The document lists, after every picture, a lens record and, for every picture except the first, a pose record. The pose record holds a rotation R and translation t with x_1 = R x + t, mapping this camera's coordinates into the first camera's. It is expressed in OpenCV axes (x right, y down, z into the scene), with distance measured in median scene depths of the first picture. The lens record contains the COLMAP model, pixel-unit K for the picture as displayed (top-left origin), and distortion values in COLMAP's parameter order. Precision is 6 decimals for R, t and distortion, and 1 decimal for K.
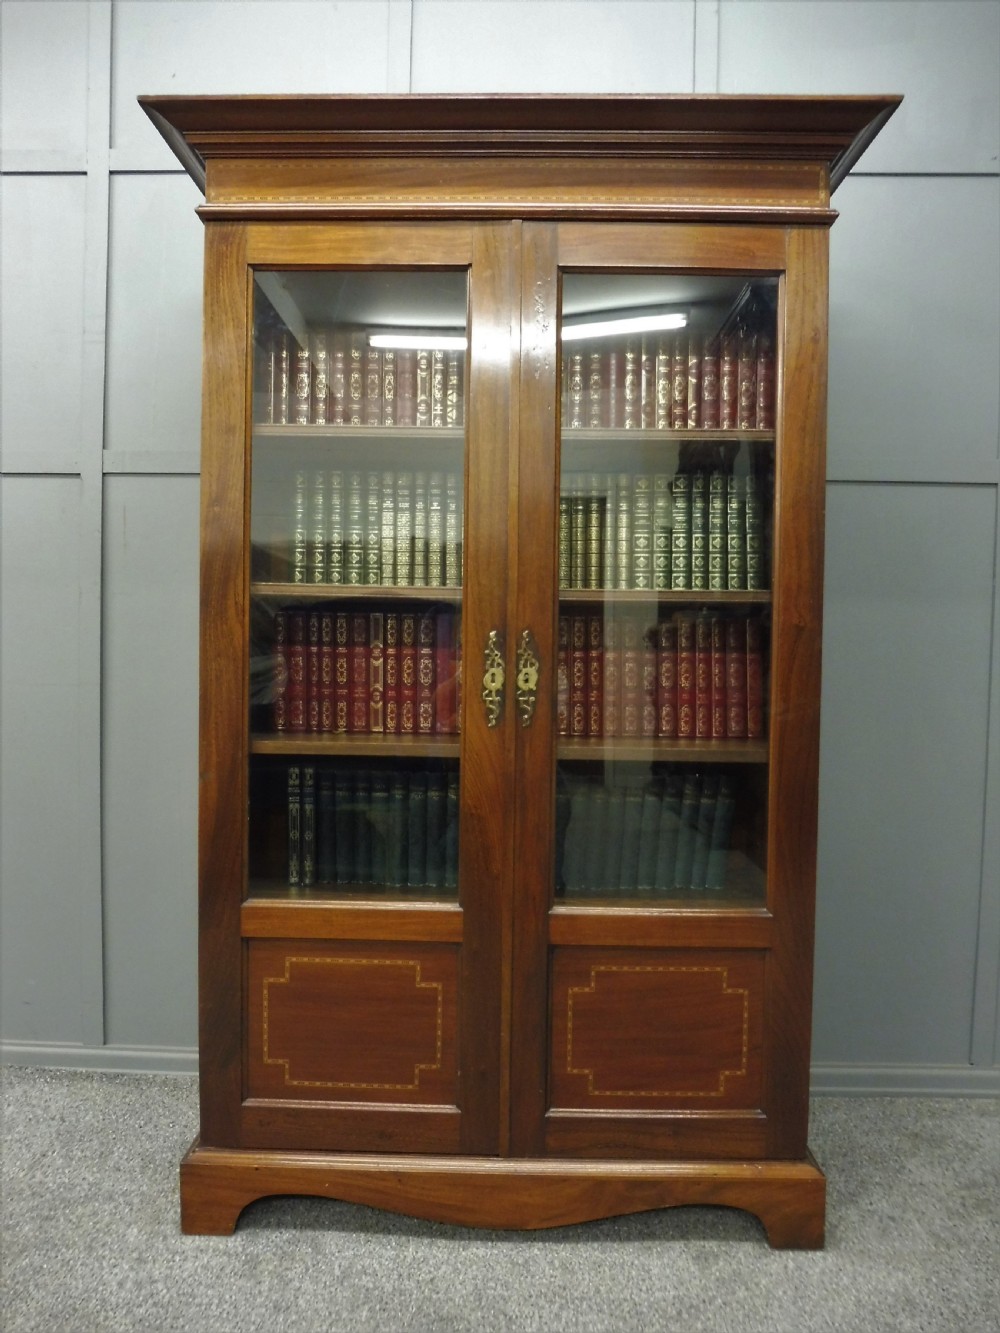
lens RADIAL K [[966.4, 0, 493.8], [0, 966.4, 667.7], [0, 0, 1]] dist [-0.060152, 0.020913]
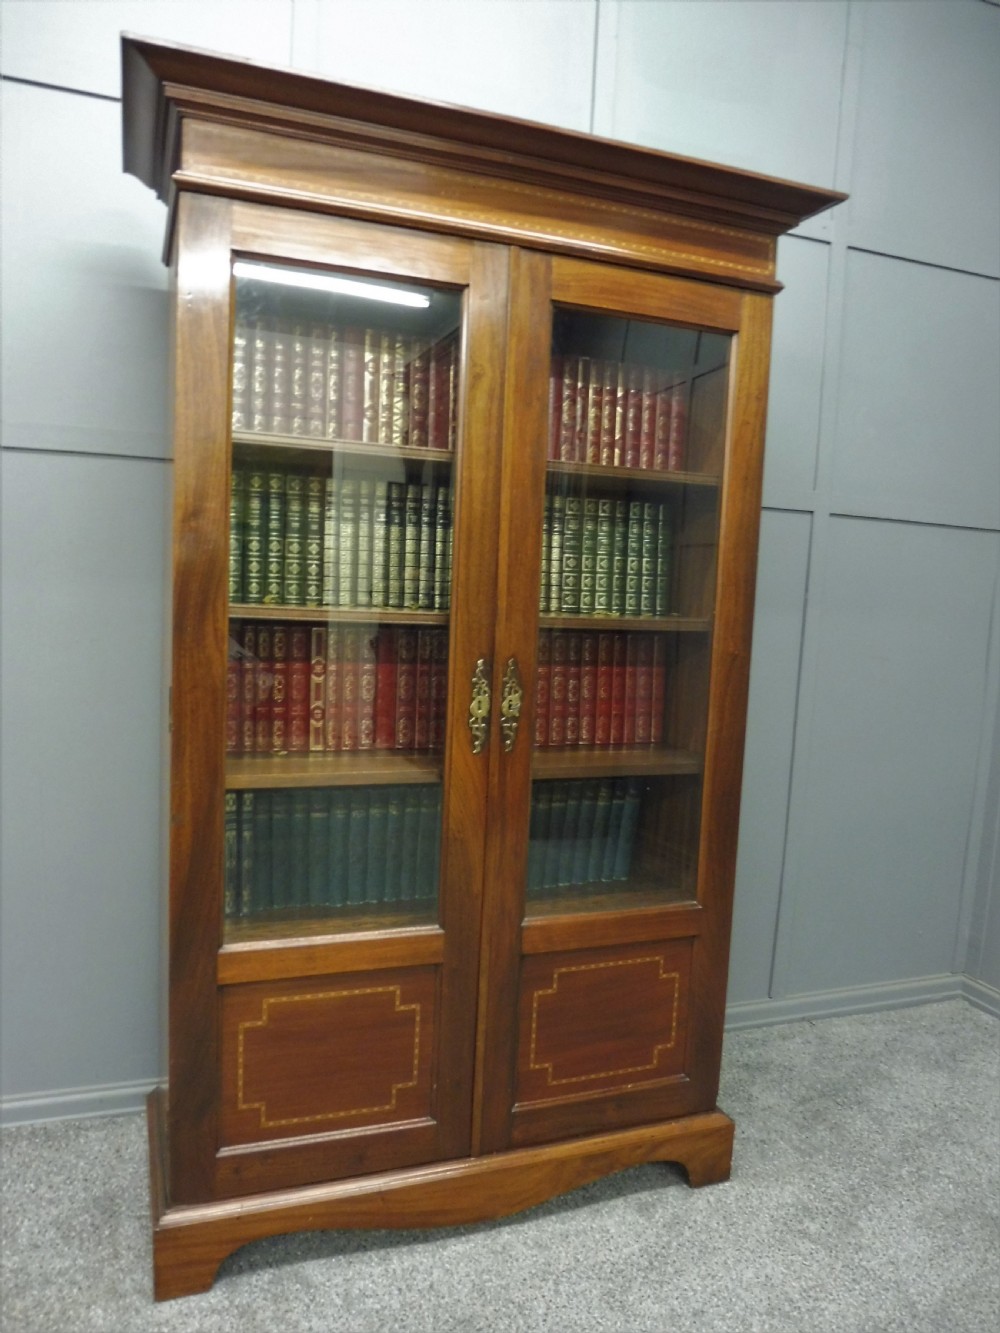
lens RADIAL K [[966.4, 0, 490.9], [0, 966.4, 665.6], [0, 0, 1]] dist [-0.060152, 0.020913]
pose [[0.926598, -0.006493, 0.375998, -0.365013], [-0.021161, 0.997367, 0.069370, -0.100729], [-0.375458, -0.072235, 0.924020, 0.059104]]
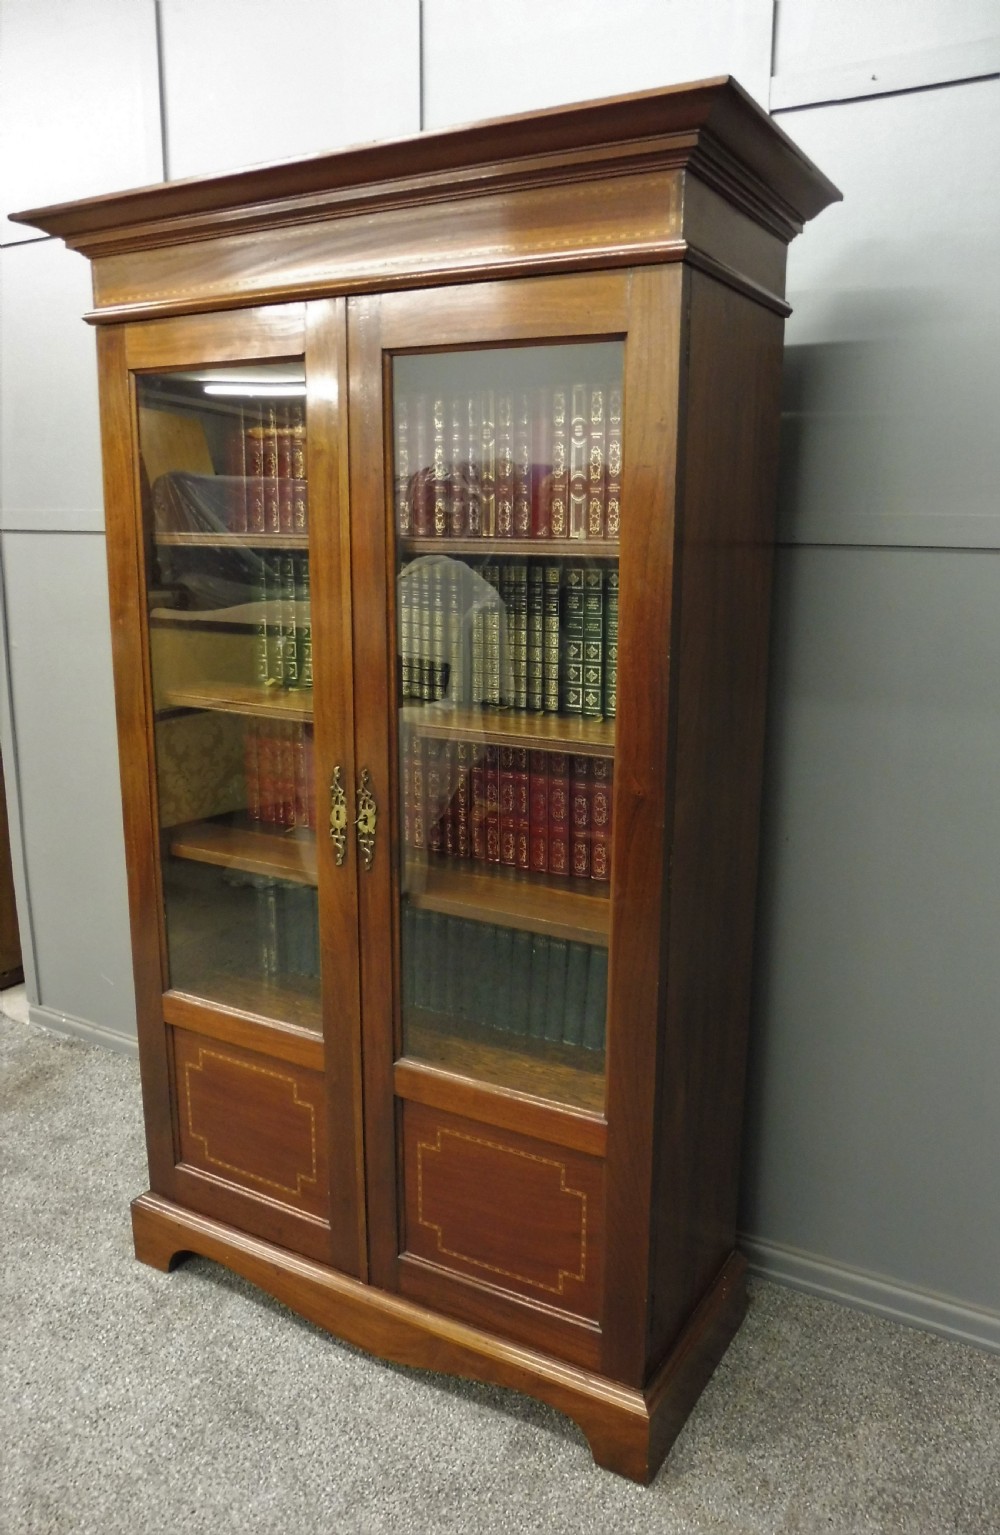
lens RADIAL K [[1099.1, 0, 583.8], [0, 1099.1, 768.6], [0, 0, 1]] dist [-0.058094, 0.001315]
pose [[0.896231, 0.096089, -0.433055, 0.656299], [-0.023677, 0.985227, 0.169609, -0.216028], [0.442955, -0.141755, 0.885266, 0.171568]]
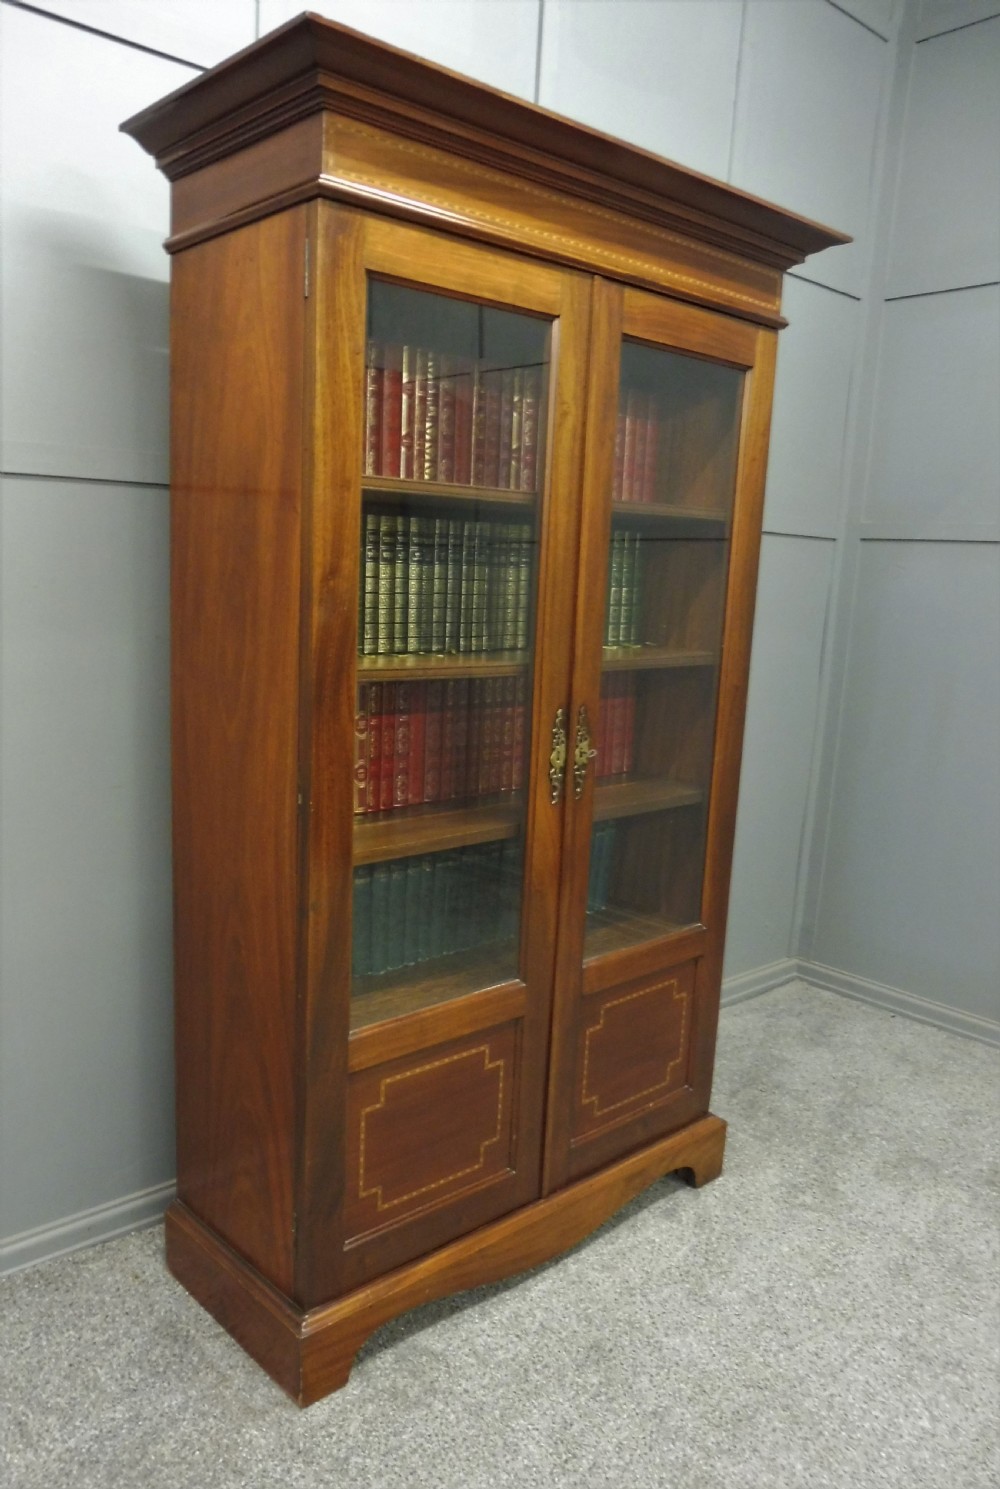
lens RADIAL K [[1109.8, 0, 413.6], [0, 1109.8, 766.1], [0, 0, 1]] dist [-0.050660, 0.009298]
pose [[0.752495, -0.109785, 0.649383, -0.845099], [-0.002511, 0.985523, 0.169522, -0.169969], [-0.658593, -0.129195, 0.741325, 0.244828]]
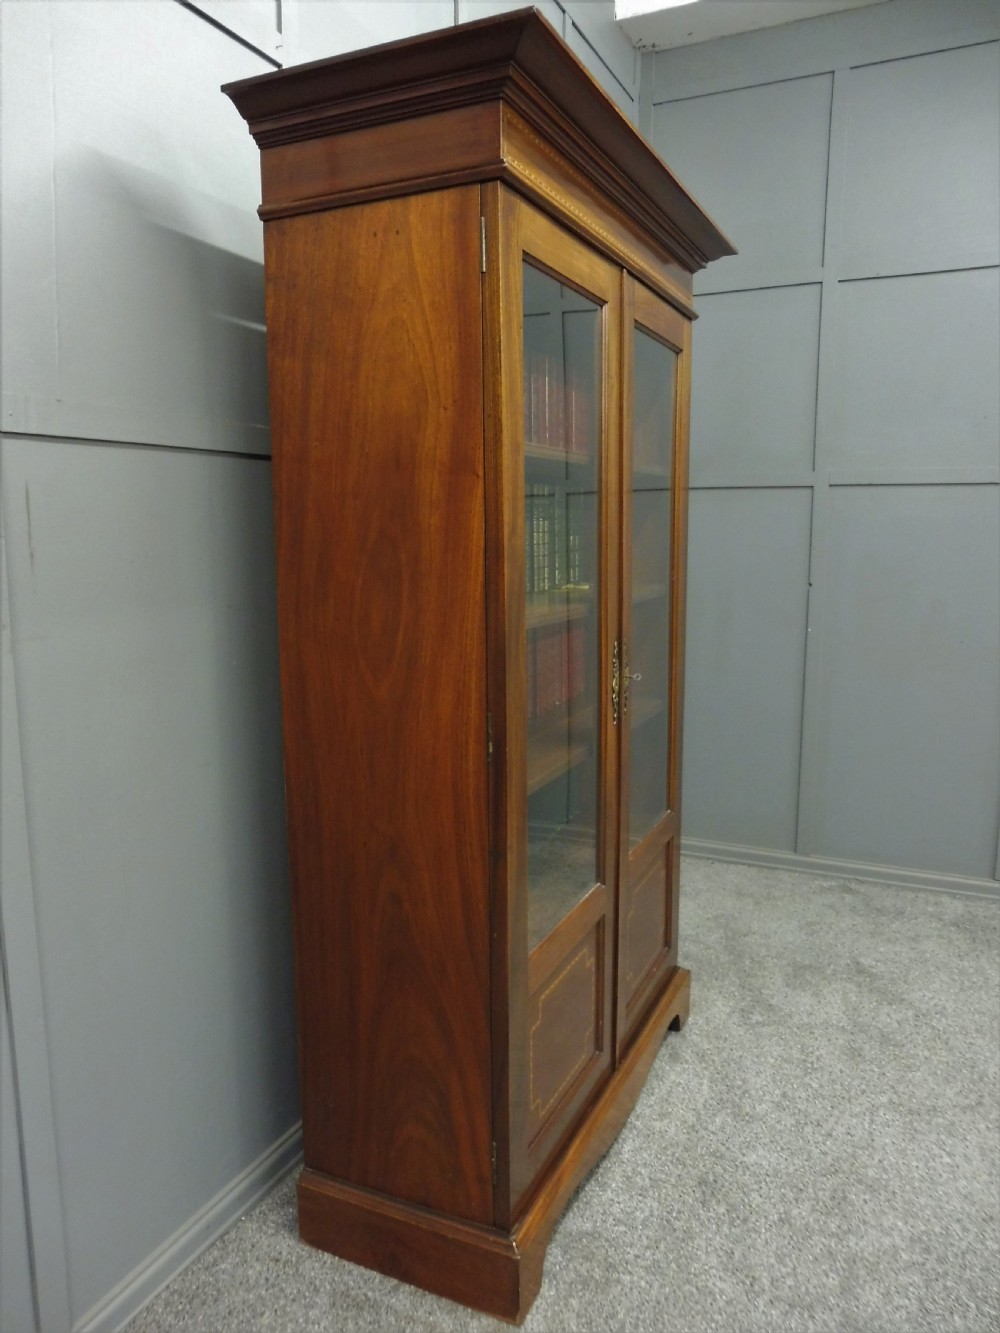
lens RADIAL K [[966.4, 0, 487.1], [0, 966.4, 665.6], [0, 0, 1]] dist [-0.060152, 0.020913]
pose [[0.417309, -0.151996, 0.895963, -1.069106], [0.042892, 0.988109, 0.147650, -0.181233], [-0.907752, -0.023186, 0.418866, 0.649866]]
